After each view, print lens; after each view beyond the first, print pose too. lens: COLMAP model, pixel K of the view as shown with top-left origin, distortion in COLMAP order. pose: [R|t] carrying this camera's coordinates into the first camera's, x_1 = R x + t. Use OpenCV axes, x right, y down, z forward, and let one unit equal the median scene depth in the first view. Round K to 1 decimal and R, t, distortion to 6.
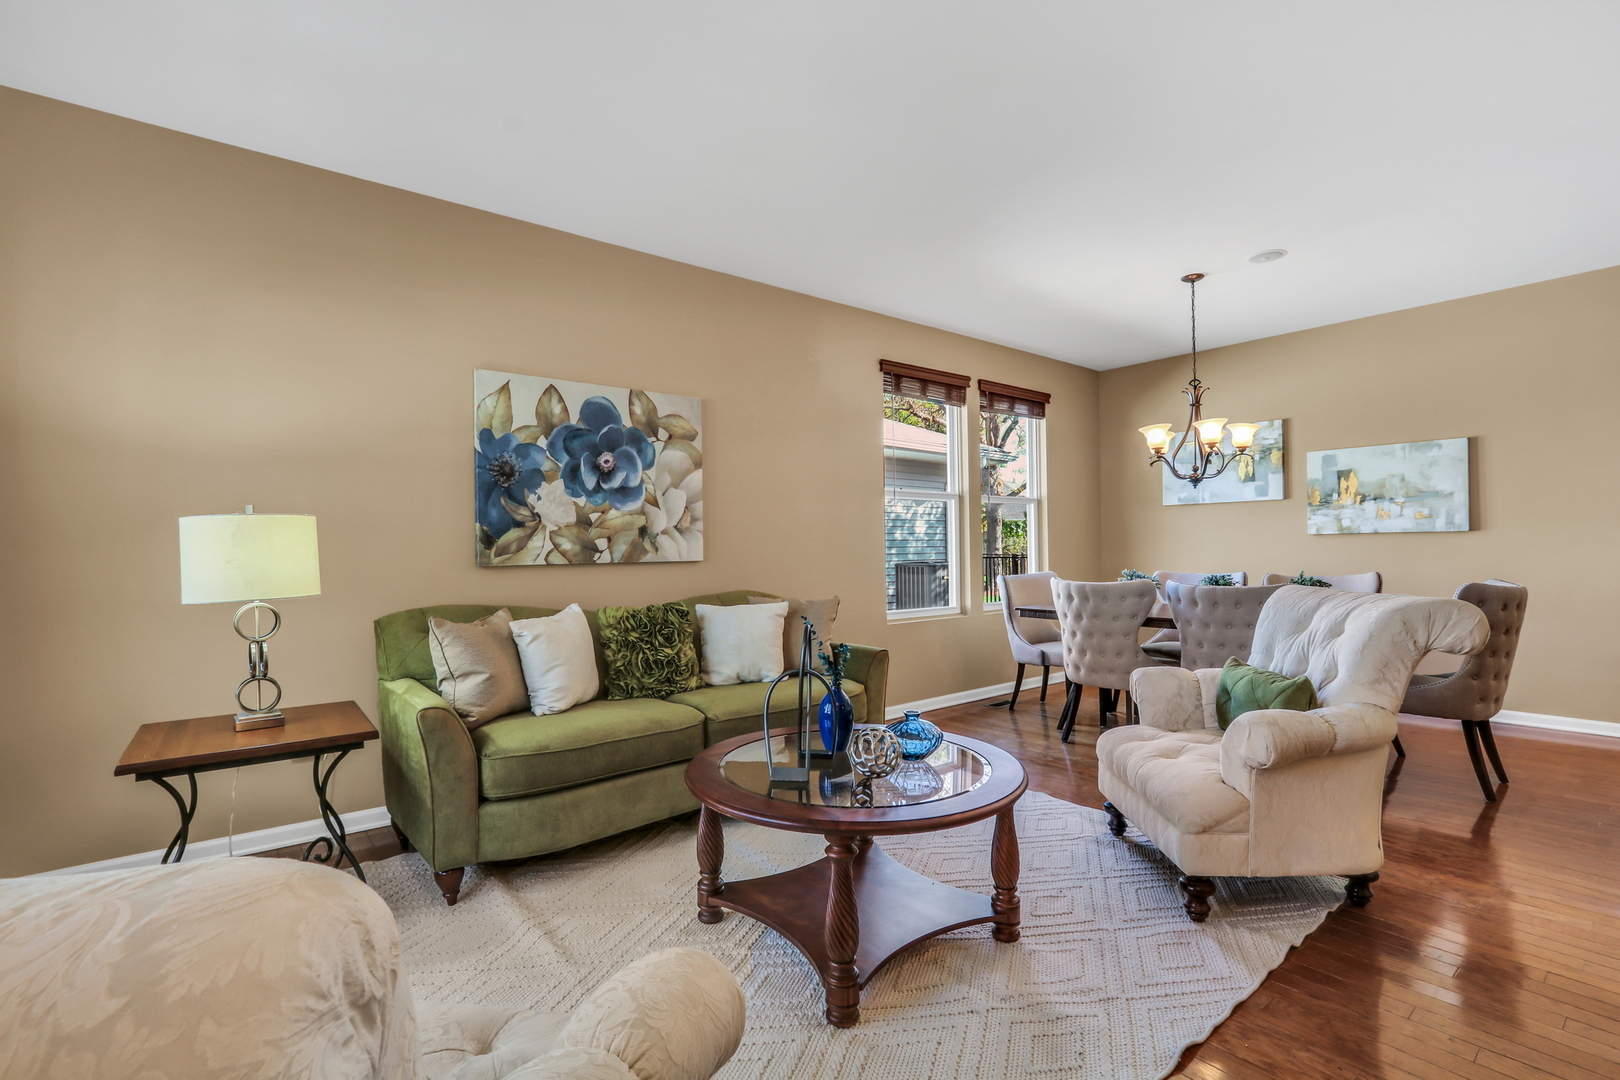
lens RADIAL K [[742.7, 0, 805.5], [0, 742.7, 542.1], [0, 0, 1]] dist [-0.016689, 0.001964]
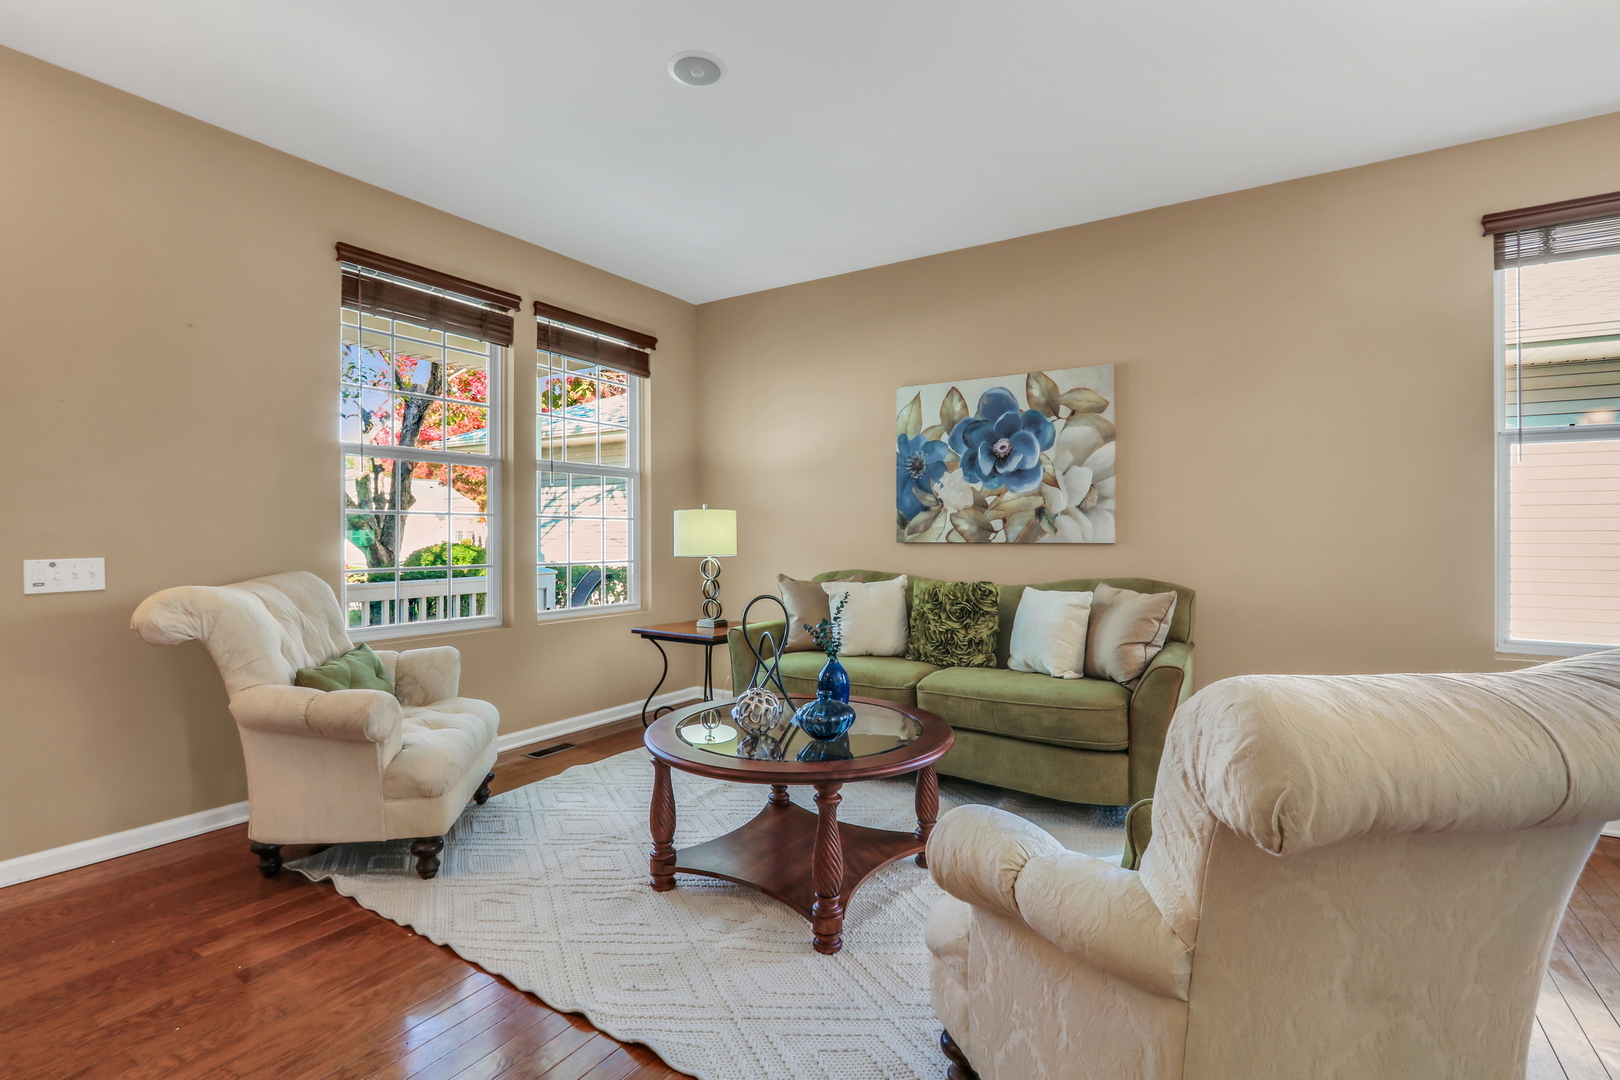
lens RADIAL K [[742.7, 0, 810.0], [0, 742.7, 532.5], [0, 0, 1]] dist [-0.016689, 0.001964]
pose [[0.326208, 0.014381, -0.945189, 0.589126], [0.006624, 0.999825, 0.017498, -0.006154], [0.945275, -0.011969, 0.326056, 0.353758]]
